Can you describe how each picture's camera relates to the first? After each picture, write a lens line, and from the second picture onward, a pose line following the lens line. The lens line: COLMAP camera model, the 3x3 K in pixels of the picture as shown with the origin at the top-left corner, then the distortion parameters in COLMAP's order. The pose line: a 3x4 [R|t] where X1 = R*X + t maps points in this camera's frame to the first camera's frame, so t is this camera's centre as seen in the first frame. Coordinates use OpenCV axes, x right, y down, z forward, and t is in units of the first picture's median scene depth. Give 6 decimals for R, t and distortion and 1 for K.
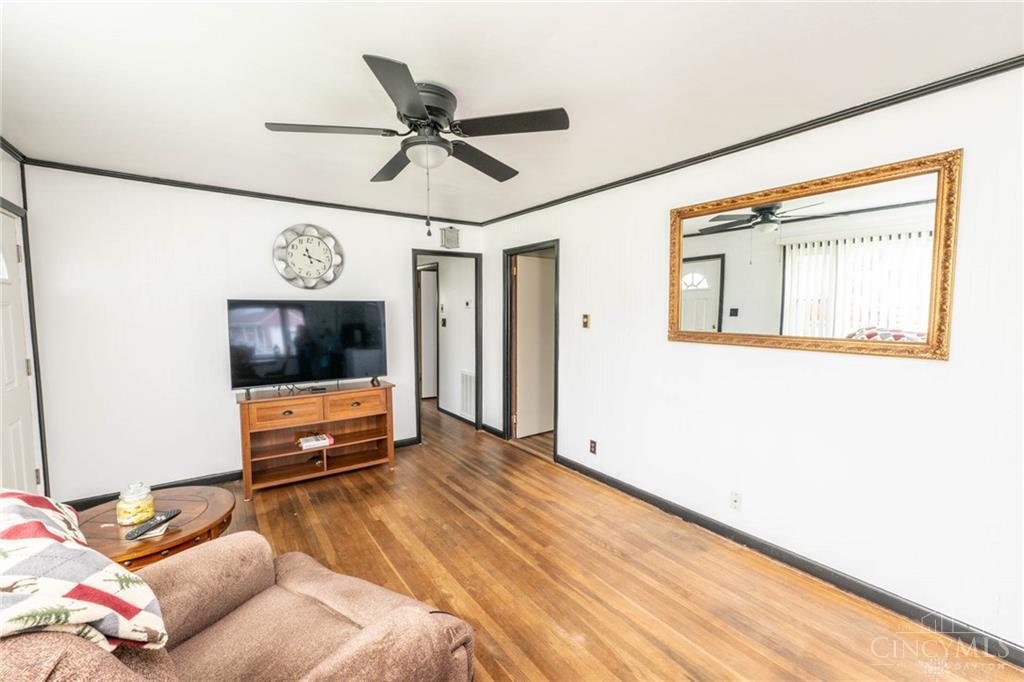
lens RADIAL K [[413.0, 0, 513.3], [0, 413.0, 340.9], [0, 0, 1]] dist [0.000678, -0.000154]
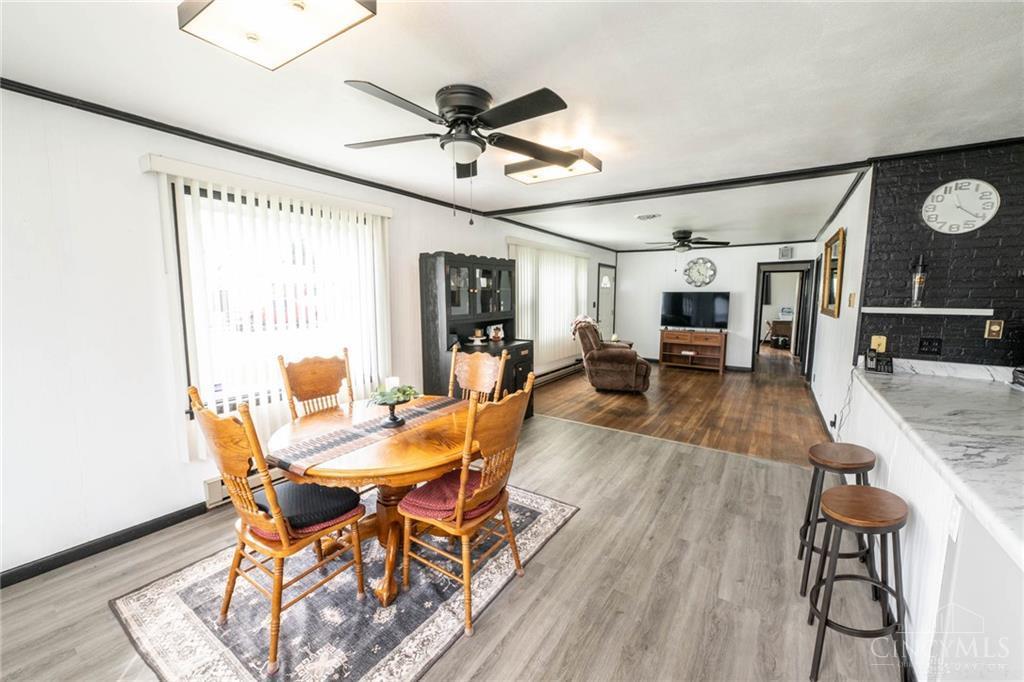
lens RADIAL K [[413.0, 0, 499.5], [0, 413.0, 342.9], [0, 0, 1]] dist [0.000678, -0.000154]
pose [[0.342988, 0.107177, -0.933205, 1.370641], [-0.076203, 0.993370, 0.086079, 0.070581], [0.936244, 0.041589, 0.348881, -0.842497]]
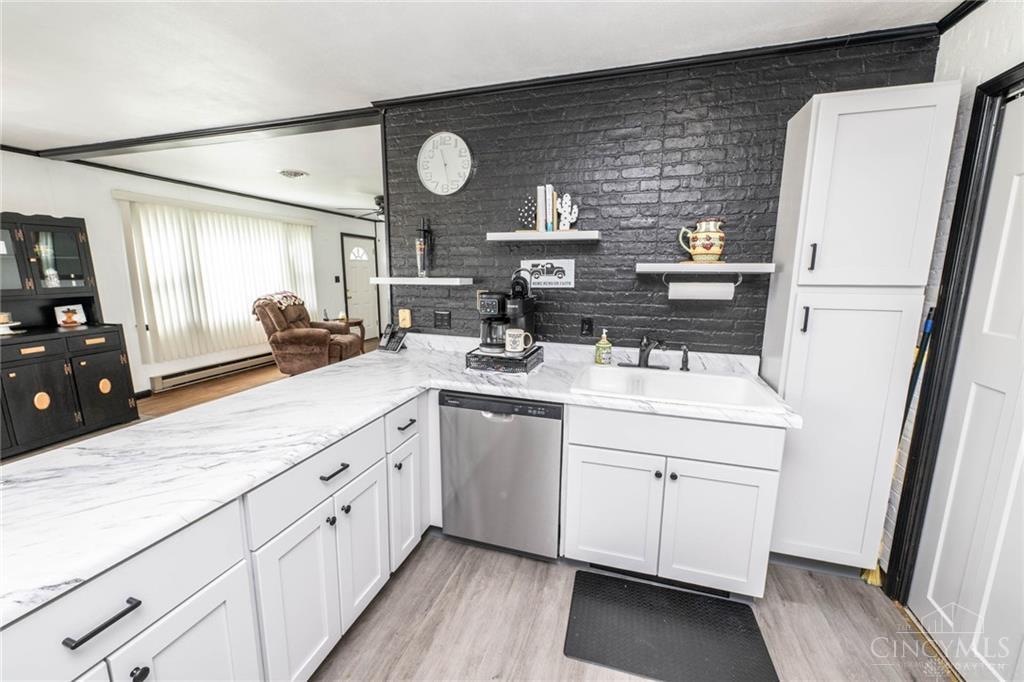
lens RADIAL K [[413.0, 0, 507.8], [0, 413.0, 338.1], [0, 0, 1]] dist [0.000678, -0.000154]
pose [[0.590833, 0.128516, -0.796493, 1.587281], [-0.063437, 0.991575, 0.112936, 0.019906], [0.804296, -0.016199, 0.594008, -0.058711]]
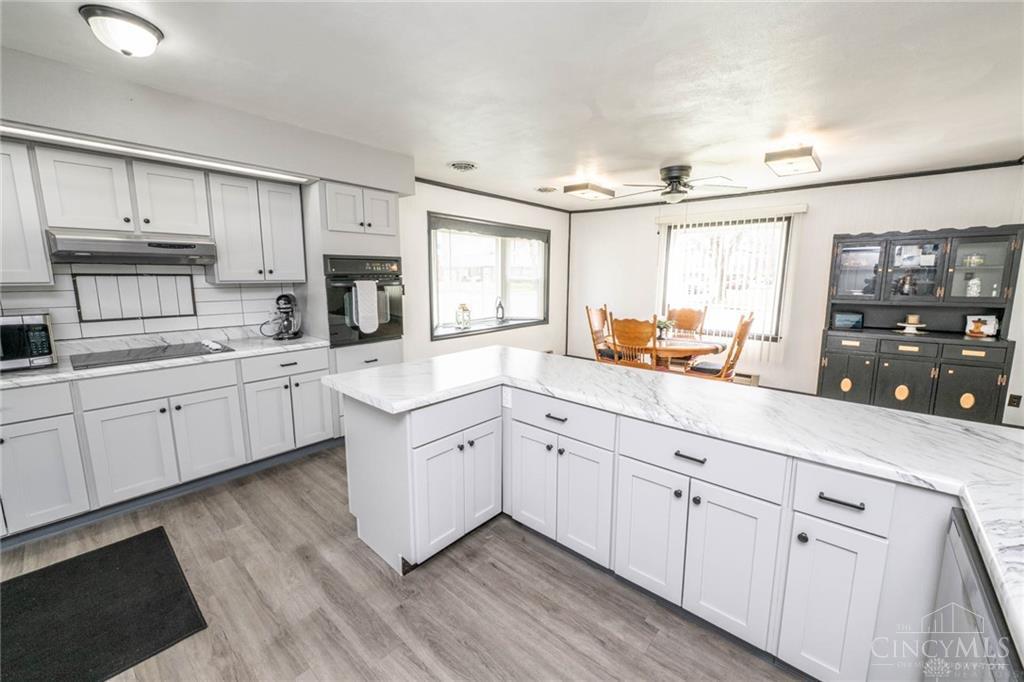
lens RADIAL K [[413.0, 0, 507.1], [0, 413.0, 337.9], [0, 0, 1]] dist [0.000678, -0.000154]
pose [[-0.976225, 0.022899, -0.215547, 1.464479], [-0.026326, 0.974517, 0.222764, -0.020212], [0.215155, 0.223142, -0.950745, 0.438241]]
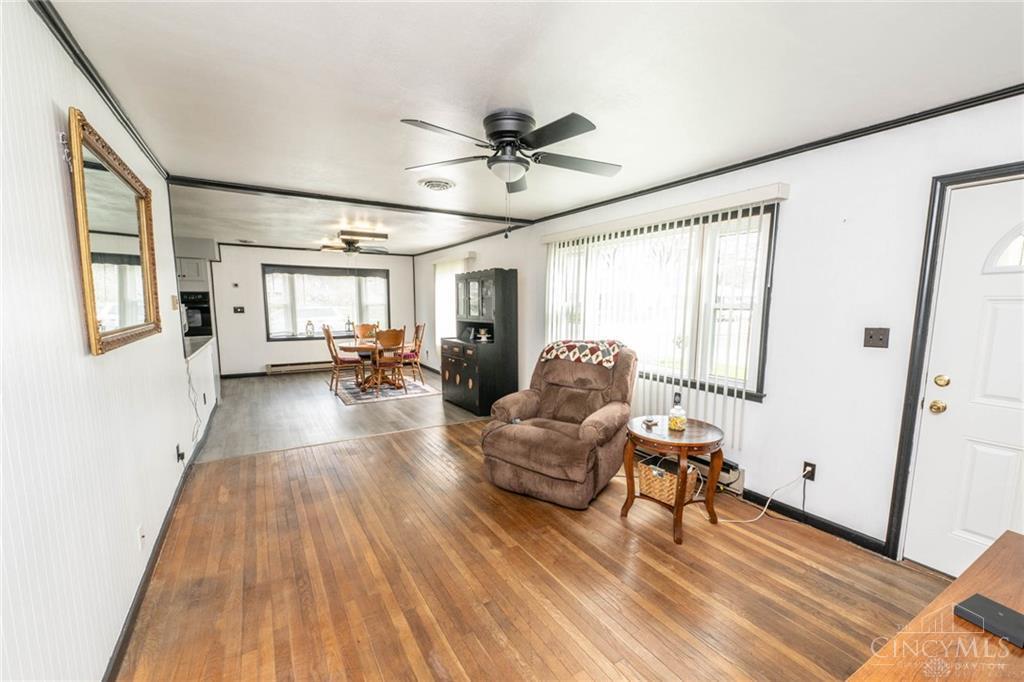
lens RADIAL K [[413.0, 0, 515.1], [0, 413.0, 357.7], [0, 0, 1]] dist [0.000678, -0.000154]
pose [[-0.997436, -0.018890, 0.069030, -0.179093], [-0.003951, 0.977600, 0.210433, -0.096394], [-0.071458, 0.209621, -0.975168, 1.254714]]
